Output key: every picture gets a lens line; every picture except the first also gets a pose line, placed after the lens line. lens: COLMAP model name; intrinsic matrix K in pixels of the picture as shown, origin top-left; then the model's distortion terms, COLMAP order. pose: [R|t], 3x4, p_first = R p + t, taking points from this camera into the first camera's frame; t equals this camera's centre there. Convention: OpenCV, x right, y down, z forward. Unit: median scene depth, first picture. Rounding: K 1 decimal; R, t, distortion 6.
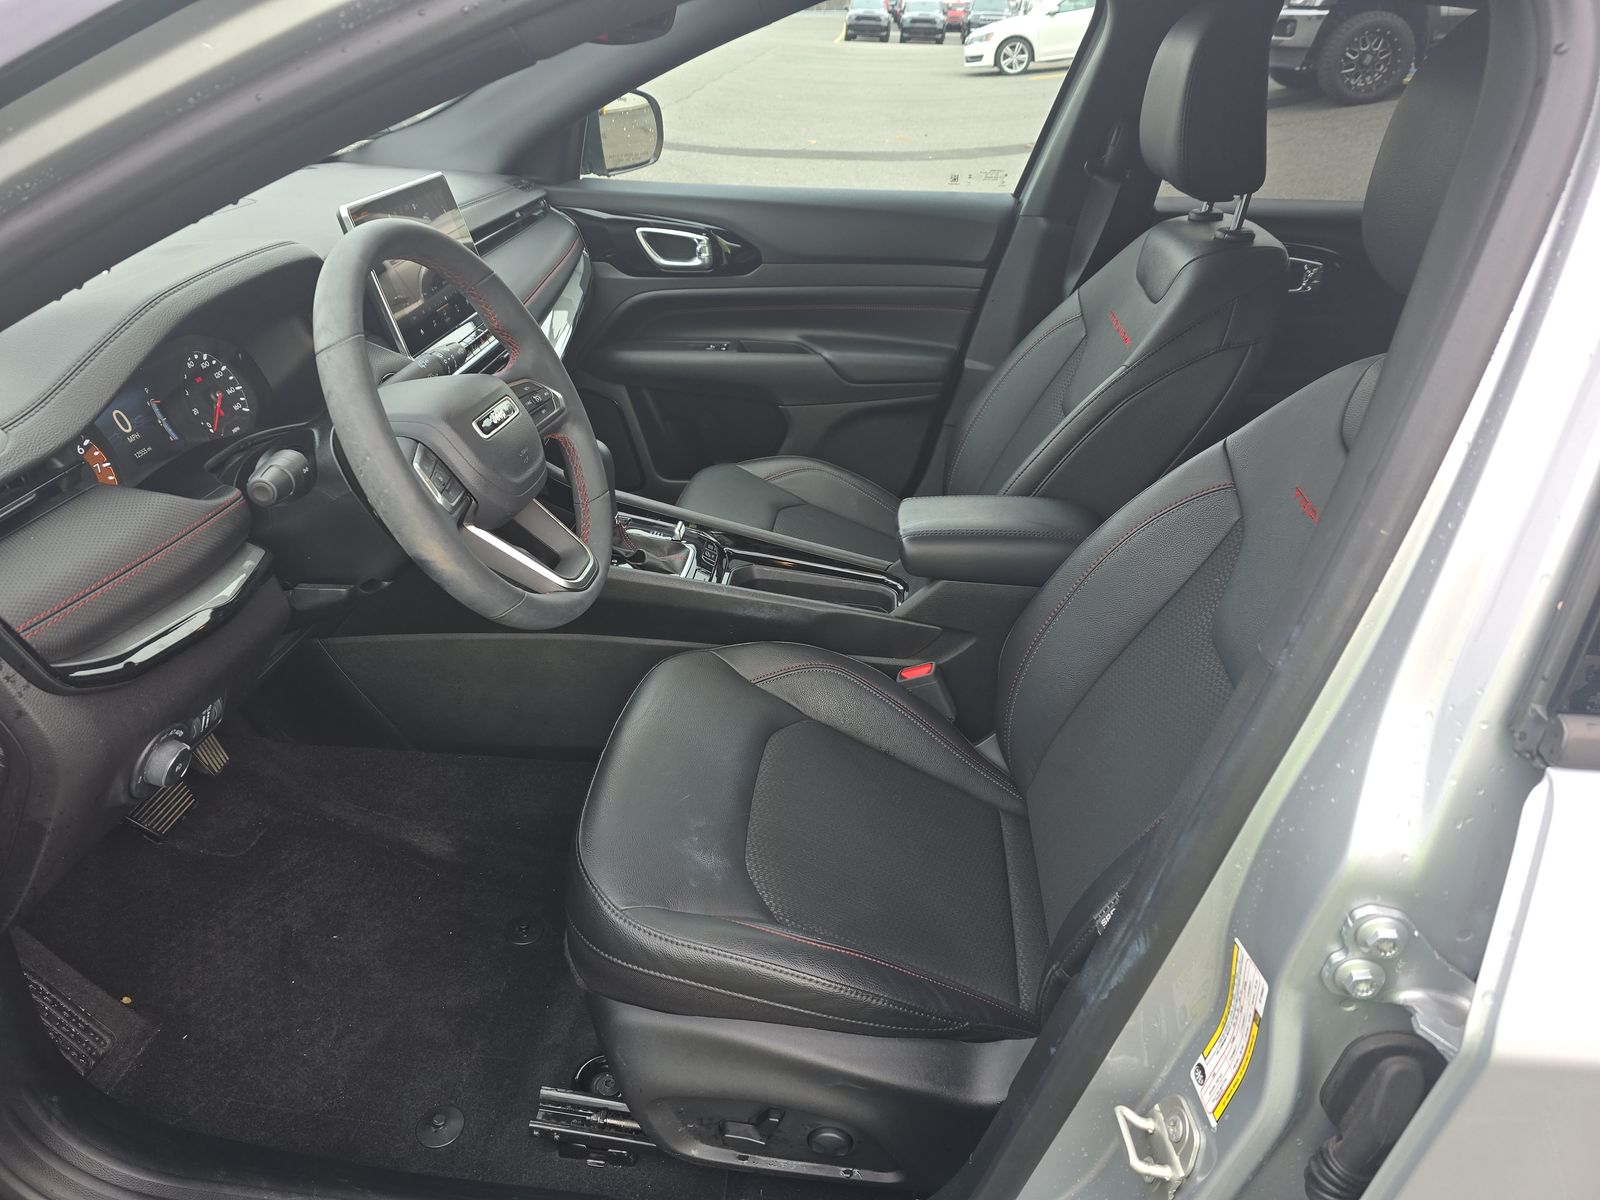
lens RADIAL K [[1068.6, 0, 789.4], [0, 1068.6, 600.5], [0, 0, 1]] dist [0.050612, -0.044649]
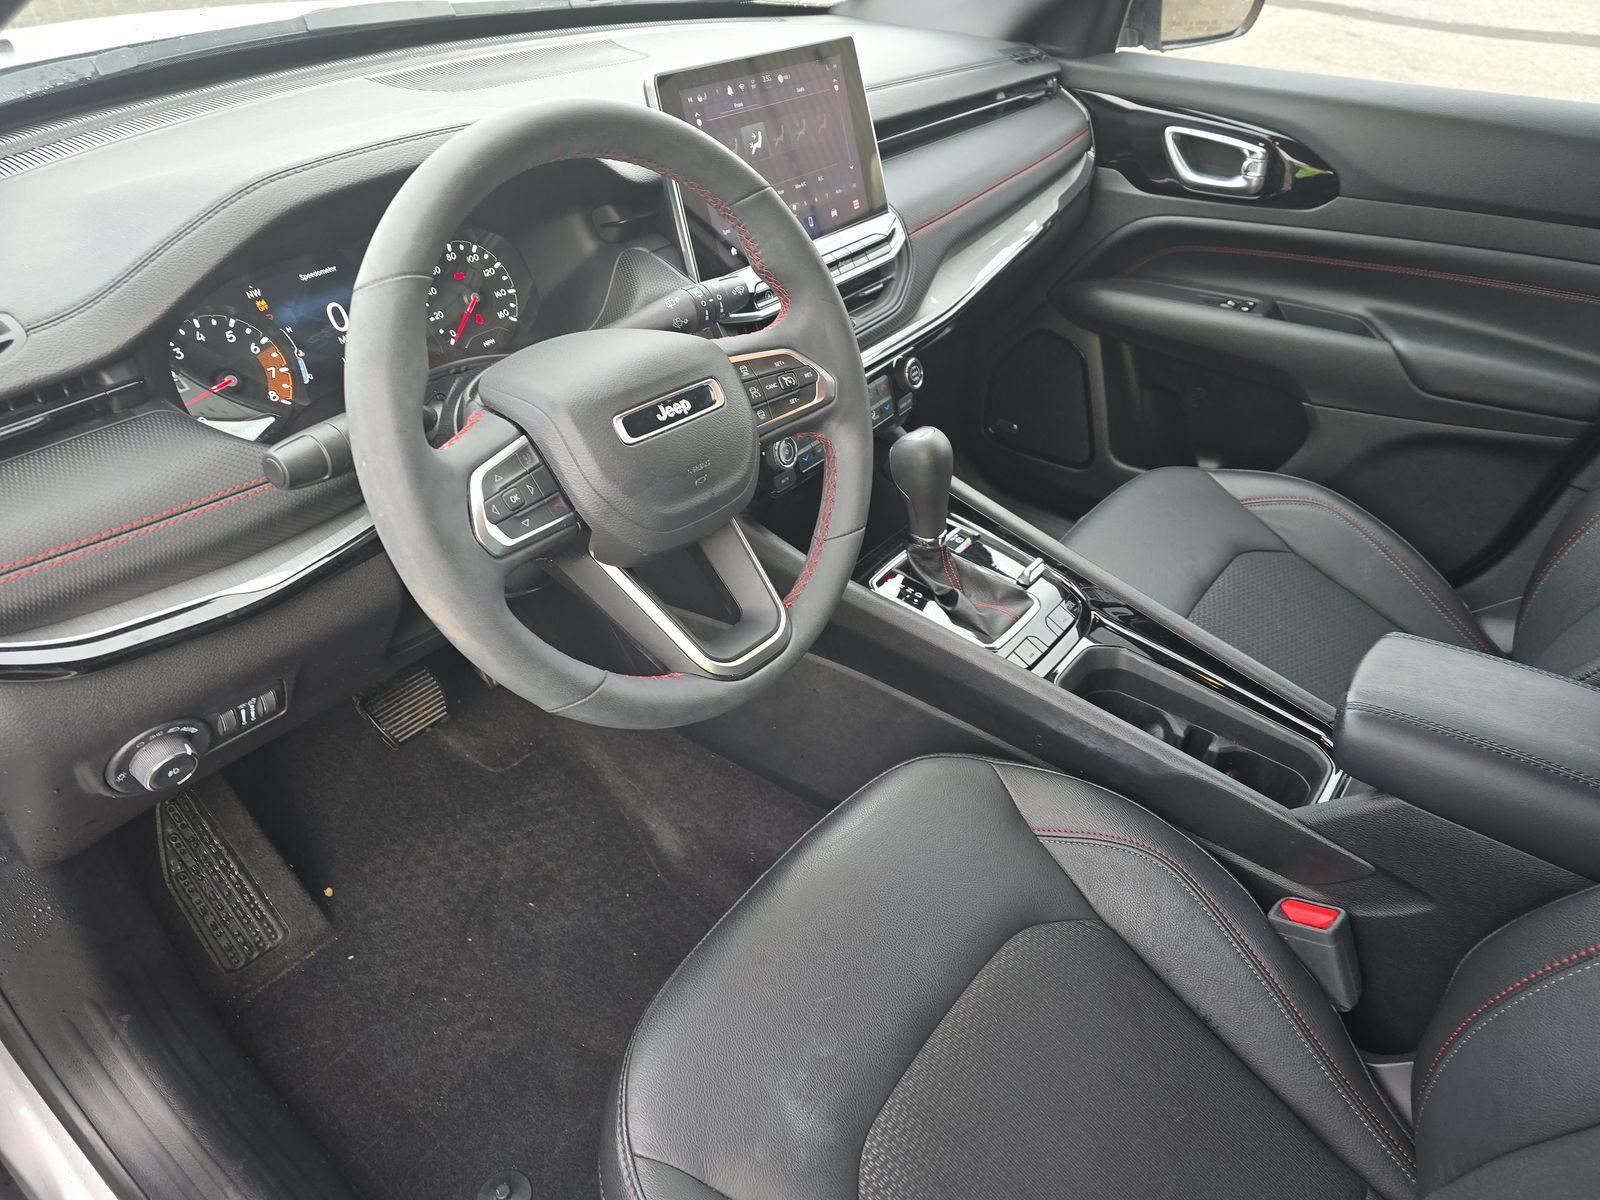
lens RADIAL K [[1068.6, 0, 789.4], [0, 1068.6, 600.5], [0, 0, 1]] dist [0.050612, -0.044649]
pose [[0.842894, 0.294366, -0.450420, 0.094663], [-0.246952, 0.955352, 0.162223, -0.132977], [0.478063, -0.025505, 0.877955, 0.315636]]
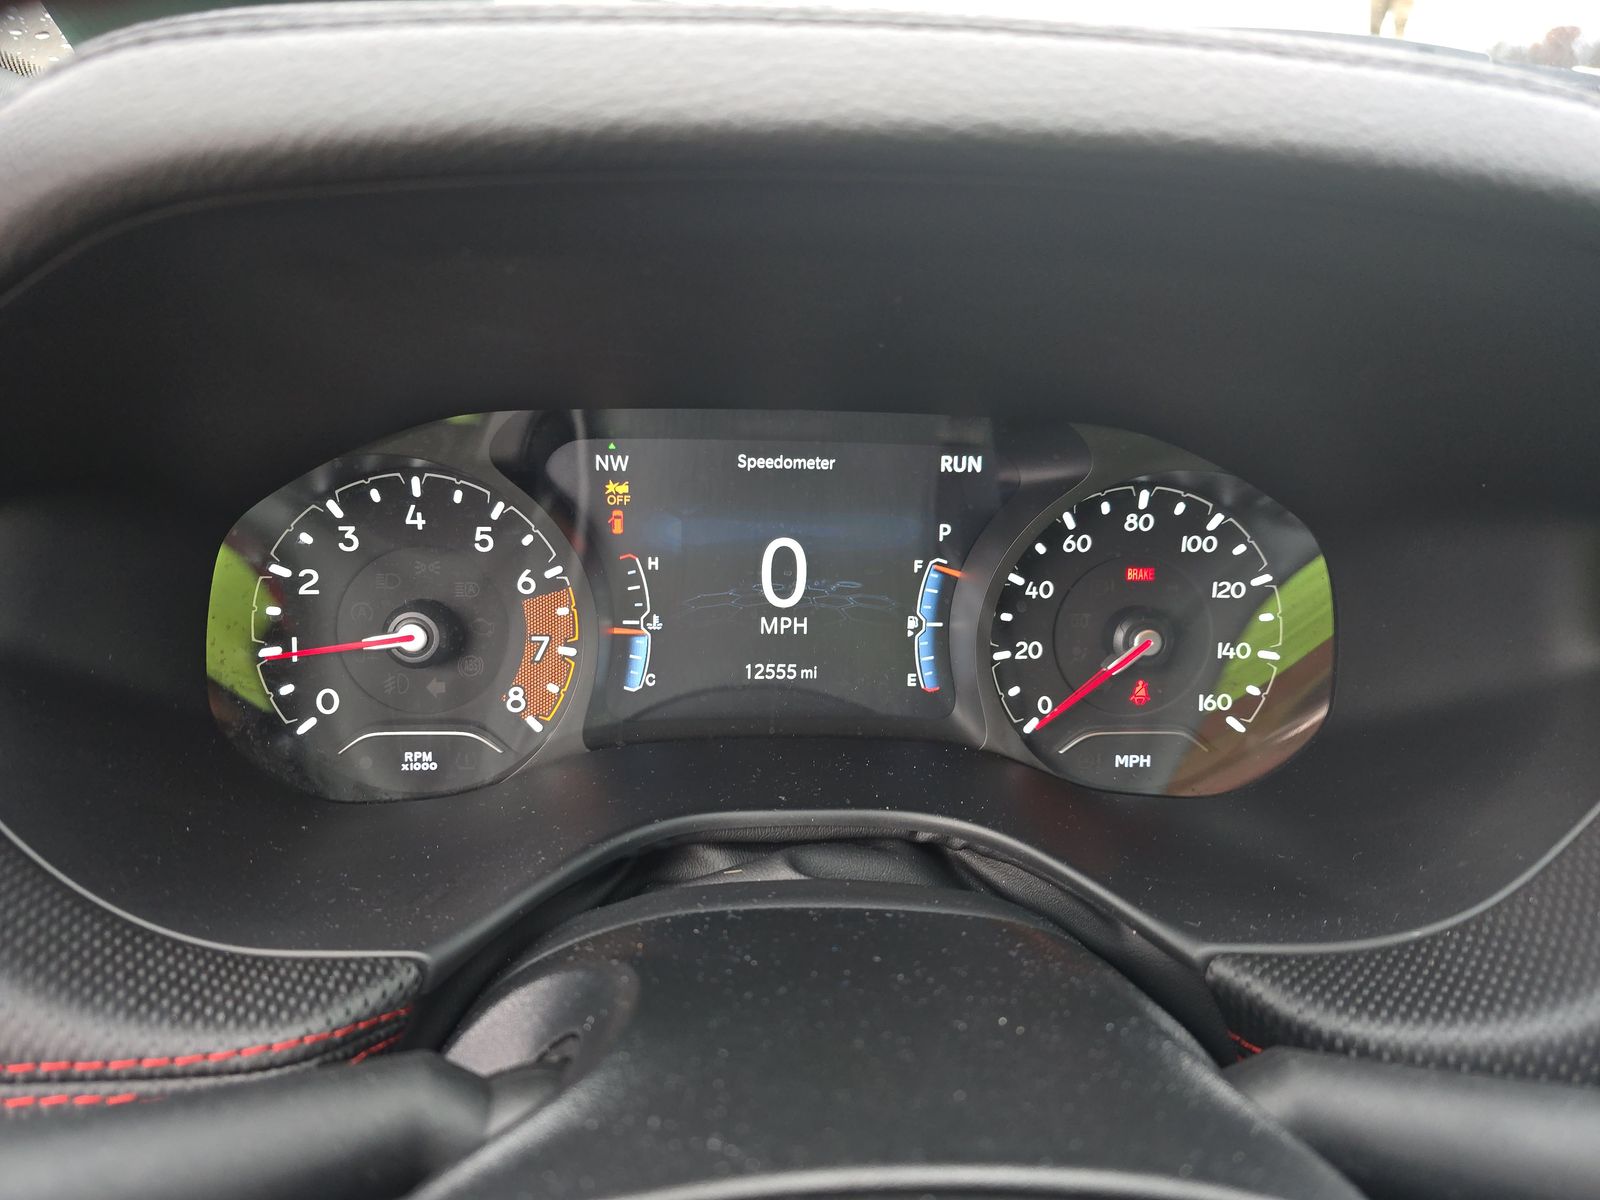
lens RADIAL K [[1068.6, 0, 789.4], [0, 1068.6, 600.5], [0, 0, 1]] dist [0.050612, -0.044649]
pose [[0.156439, 0.438436, -0.885043, -0.235039], [-0.519631, 0.798573, 0.303751, -0.195564], [0.839947, 0.412377, 0.352753, 0.662862]]
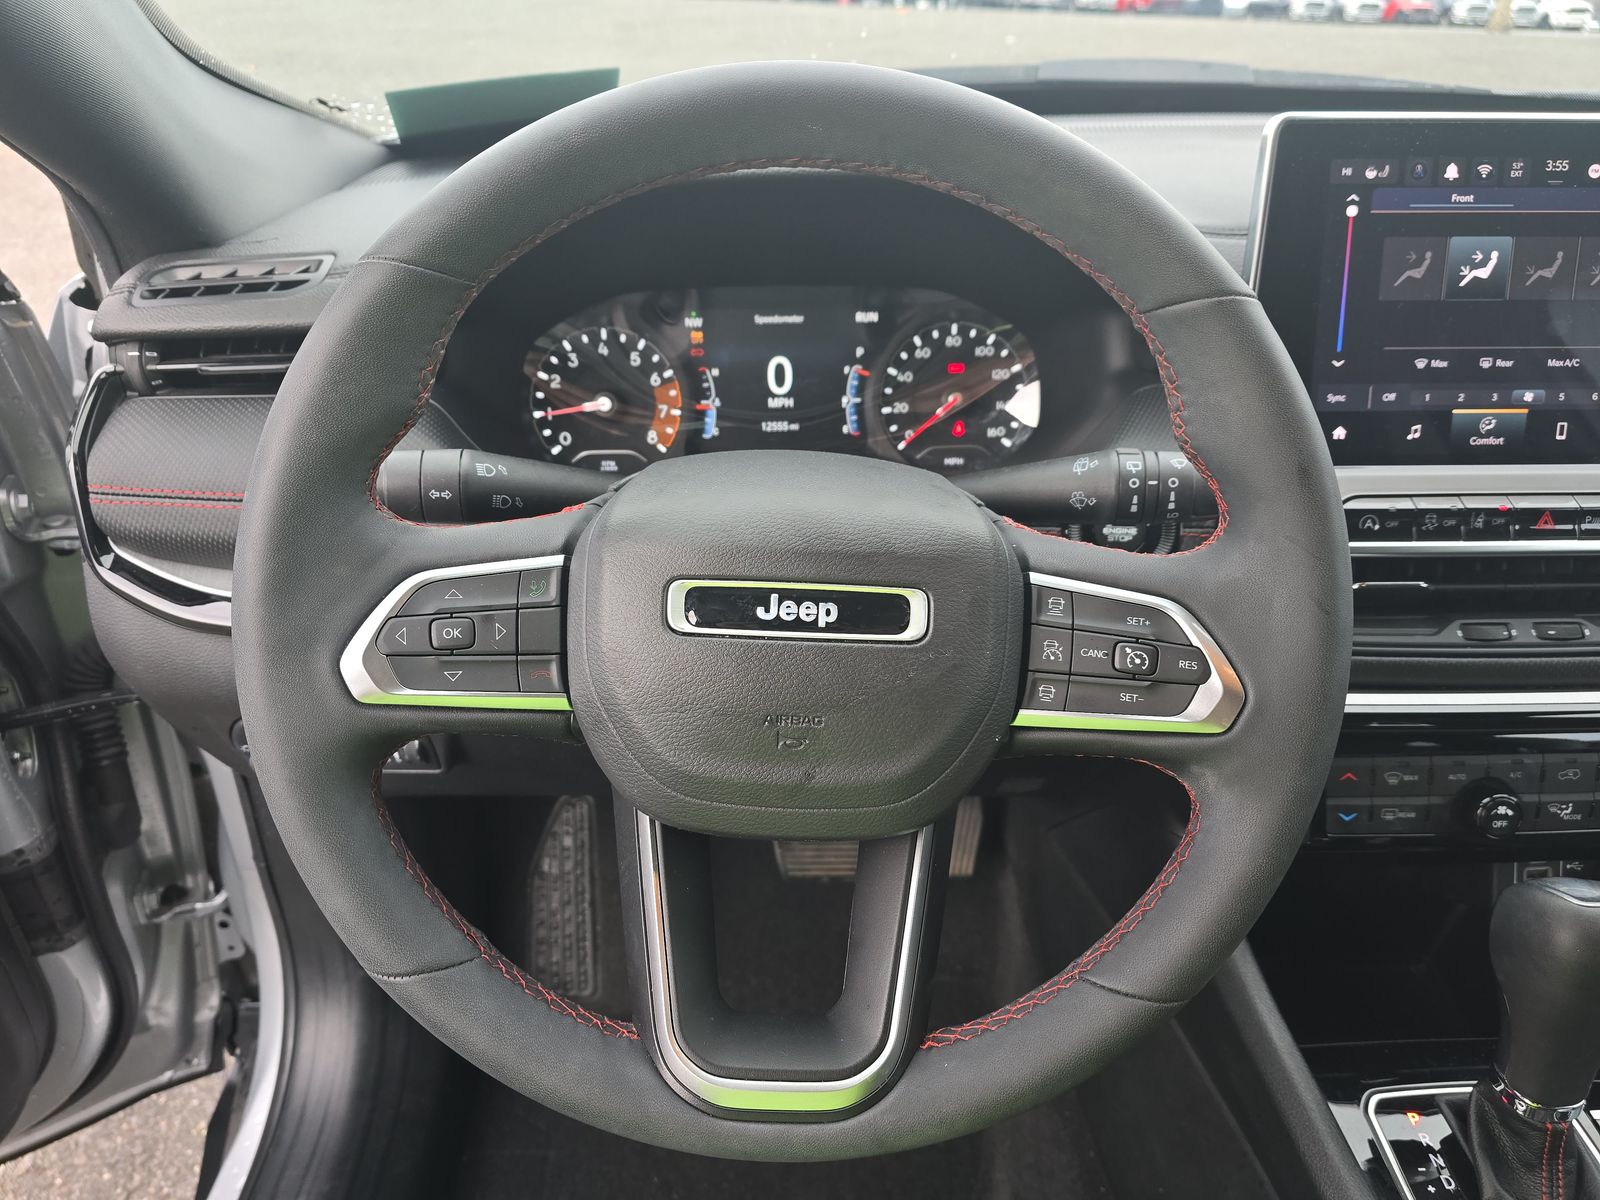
lens RADIAL K [[1086.6, 0, 792.7], [0, 1086.6, 609.9], [0, 0, 1]] dist [0.091914, -0.137830]
pose [[0.114001, 0.458437, -0.881385, 0.047391], [-0.477479, 0.803270, 0.356048, -0.221623], [0.871216, 0.380253, 0.310467, 0.634706]]
